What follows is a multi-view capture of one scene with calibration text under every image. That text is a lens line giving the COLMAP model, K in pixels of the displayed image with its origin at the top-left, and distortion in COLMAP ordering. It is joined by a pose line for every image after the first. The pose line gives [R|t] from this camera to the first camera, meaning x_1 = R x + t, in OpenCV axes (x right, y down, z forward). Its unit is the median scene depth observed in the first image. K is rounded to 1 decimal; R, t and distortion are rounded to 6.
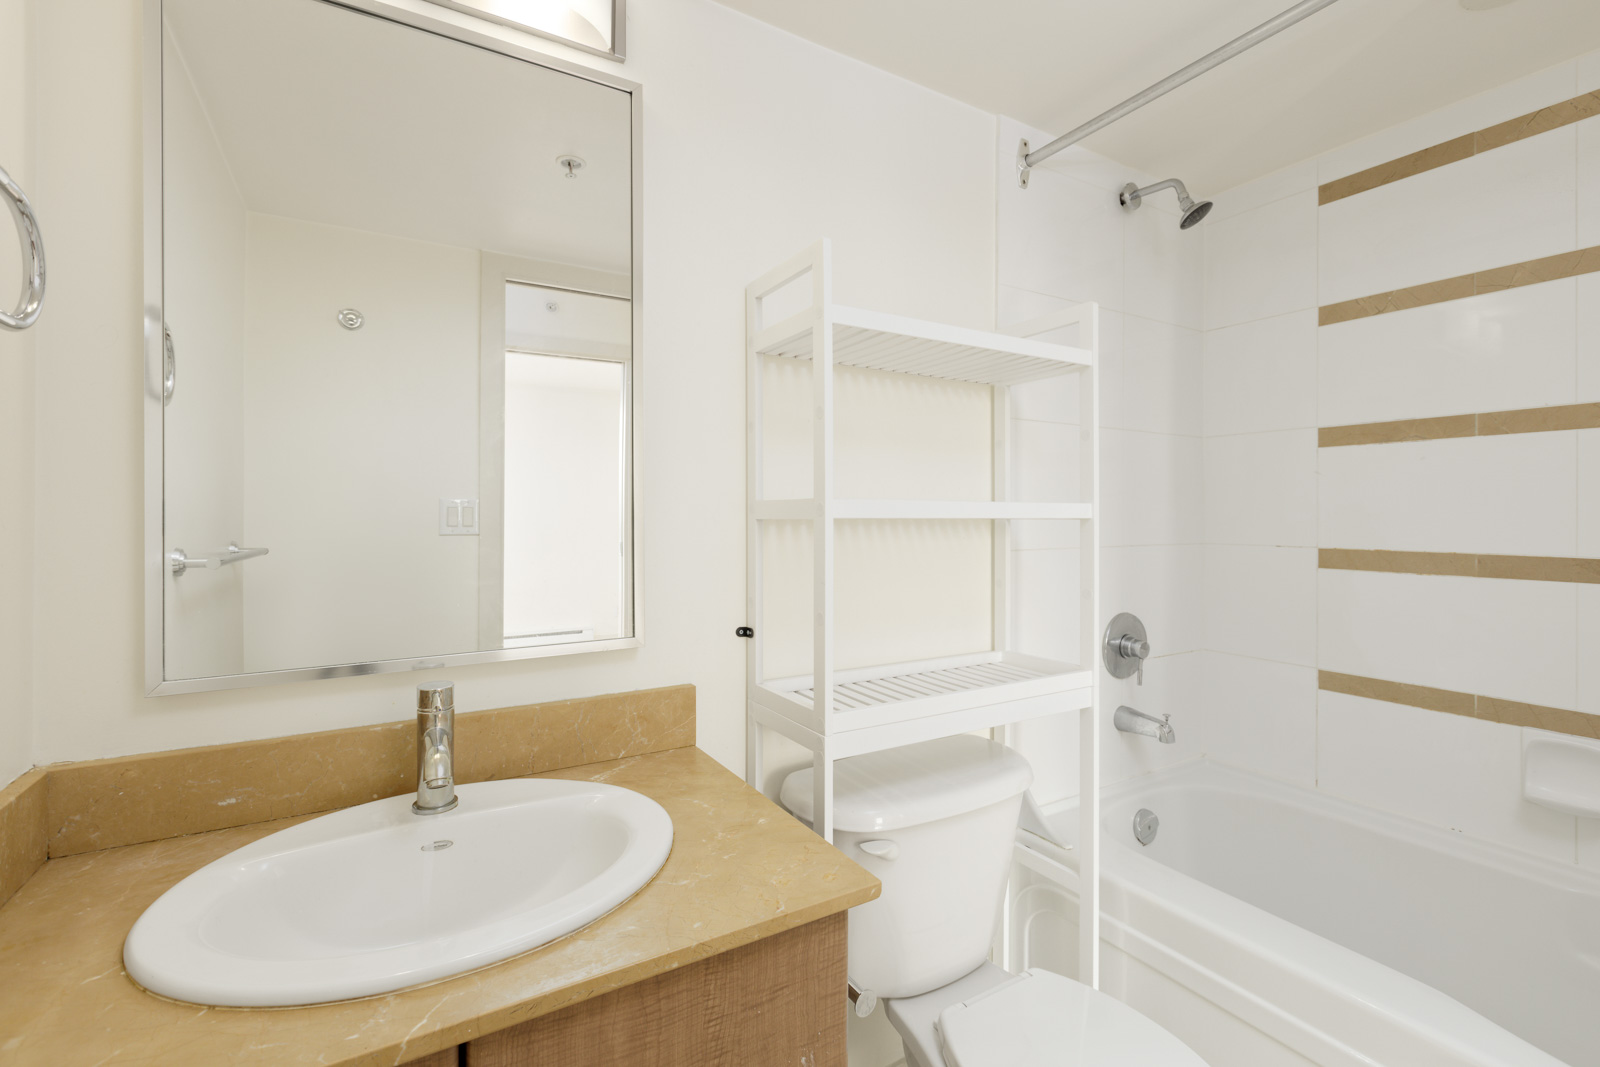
lens RADIAL K [[694.4, 0, 799.8], [0, 694.4, 534.1], [0, 0, 1]] dist [0.000713, -0.003394]
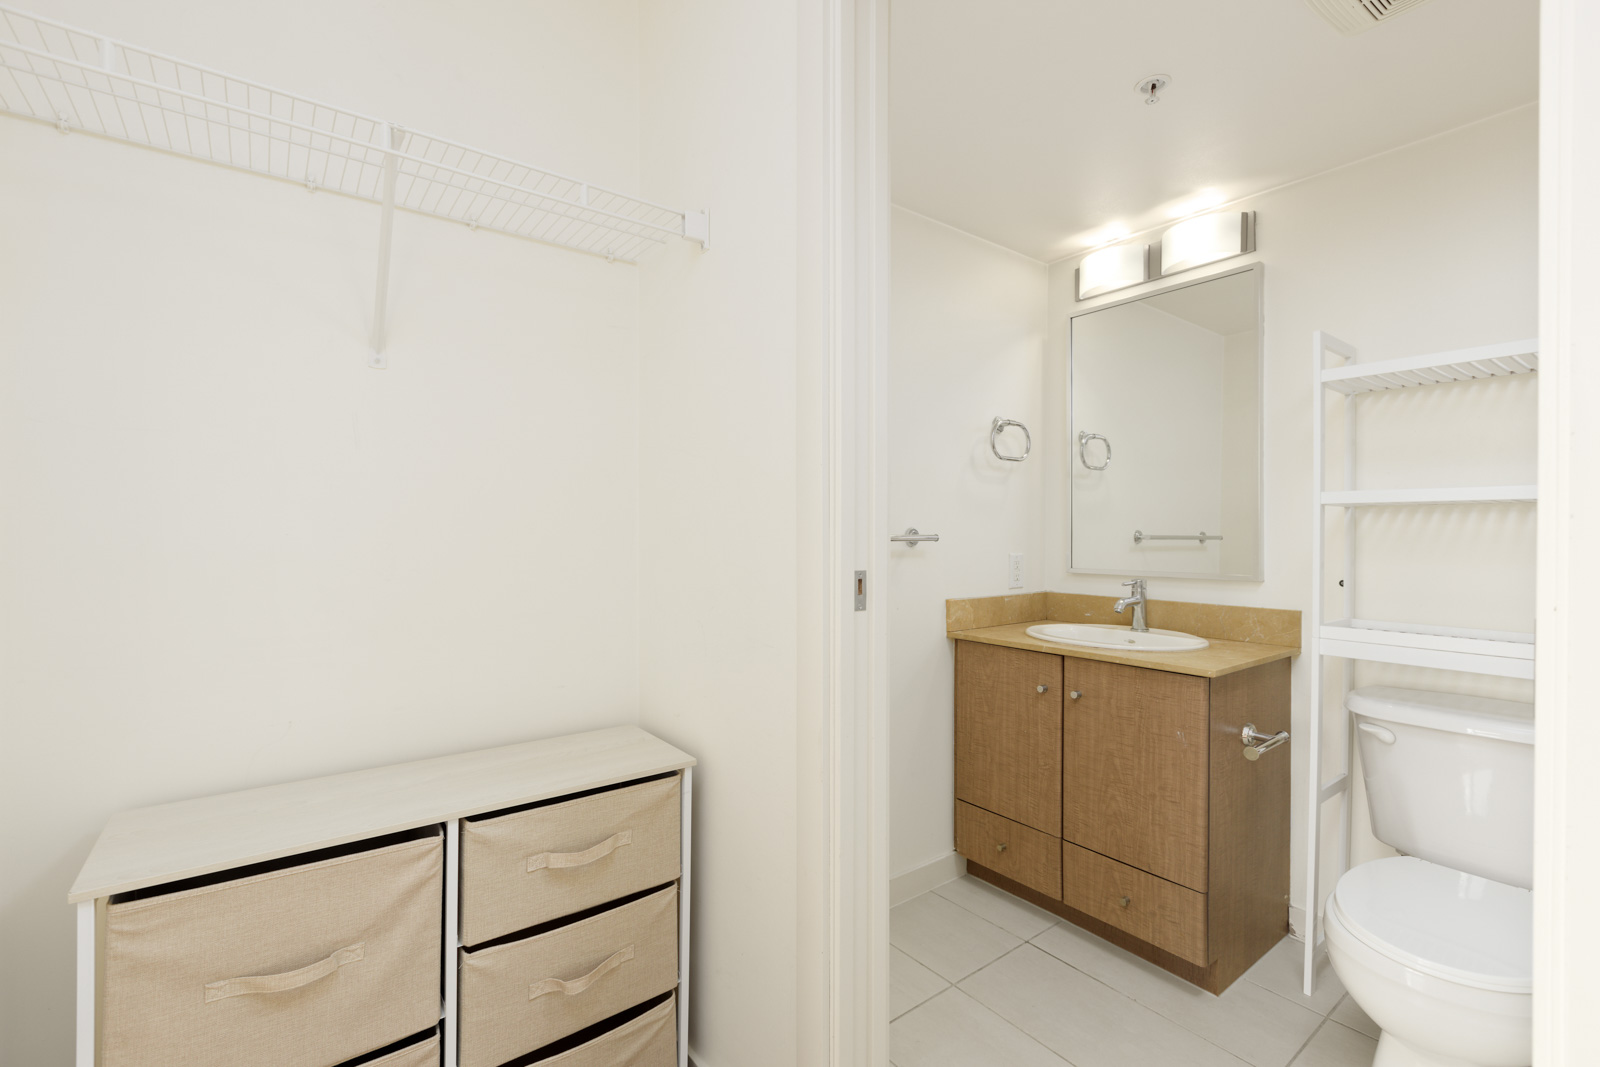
lens RADIAL K [[694.4, 0, 795.6], [0, 694.4, 529.9], [0, 0, 1]] dist [0.000713, -0.003394]
pose [[0.125818, 0.000568, -0.992053, 1.355472], [-0.014076, 0.999900, -0.001212, 0.052388], [0.991954, 0.014117, 0.125813, -0.374907]]
